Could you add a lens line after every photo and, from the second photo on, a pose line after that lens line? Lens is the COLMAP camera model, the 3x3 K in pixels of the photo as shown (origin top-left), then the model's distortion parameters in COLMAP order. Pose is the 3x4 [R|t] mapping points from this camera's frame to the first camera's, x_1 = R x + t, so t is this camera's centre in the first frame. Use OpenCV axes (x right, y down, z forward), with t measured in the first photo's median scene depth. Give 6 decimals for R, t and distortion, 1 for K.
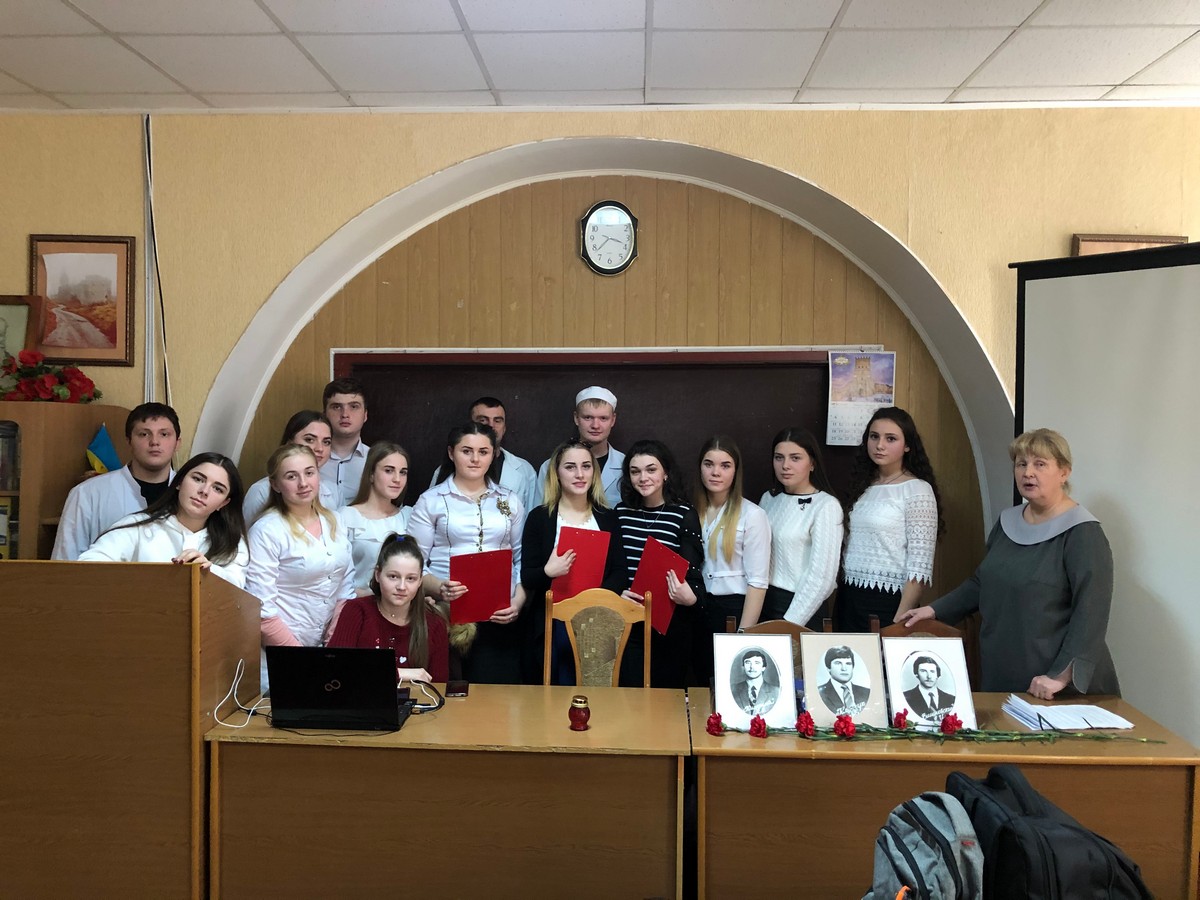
lens RADIAL K [[984.4, 0, 600.0], [0, 984.4, 450.0], [0, 0, 1]] dist [0.022615, -0.072542]
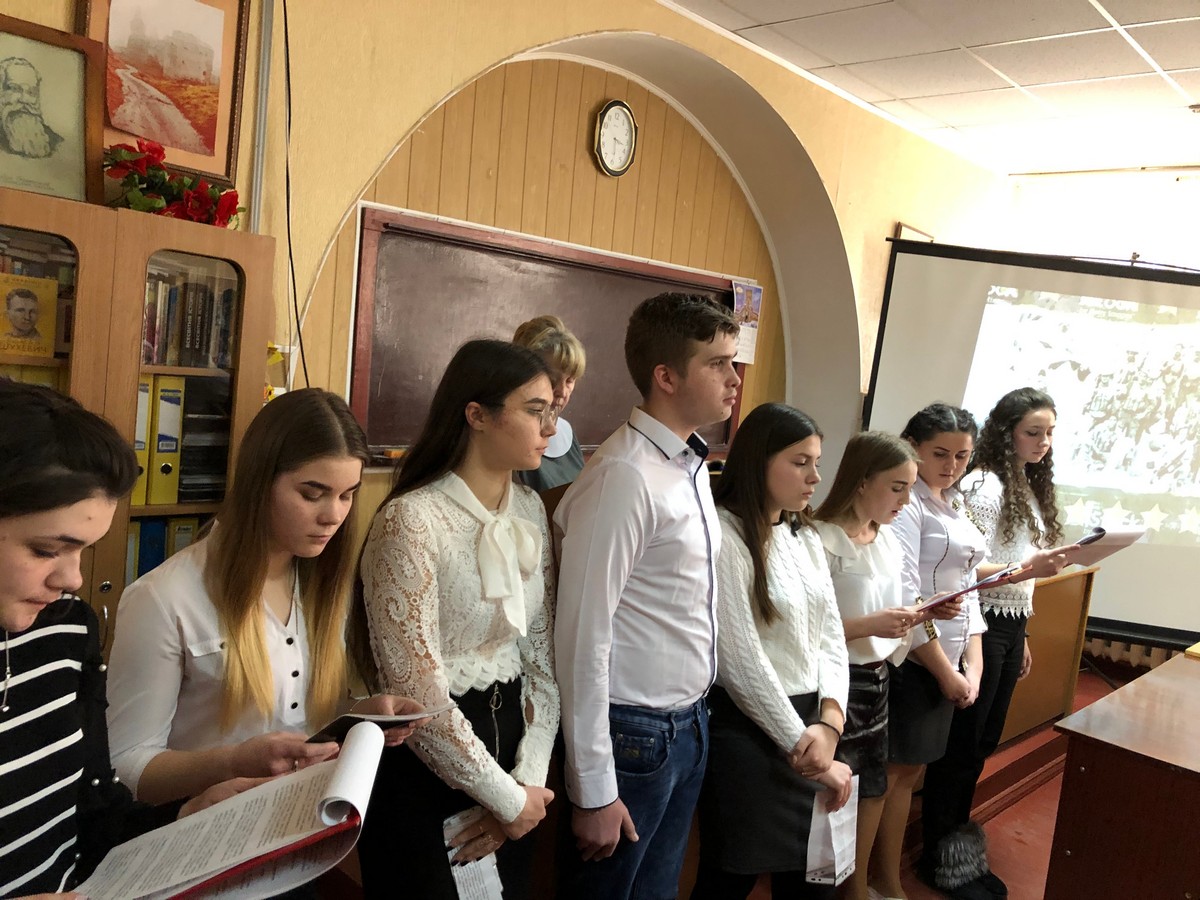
lens RADIAL K [[984.4, 0, 600.0], [0, 984.4, 450.0], [0, 0, 1]] dist [0.022615, -0.072542]
pose [[0.662705, -0.010783, 0.748803, -0.817615], [-0.065355, 0.995249, 0.072172, 0.028555], [-0.746024, -0.096767, 0.658851, 0.349837]]
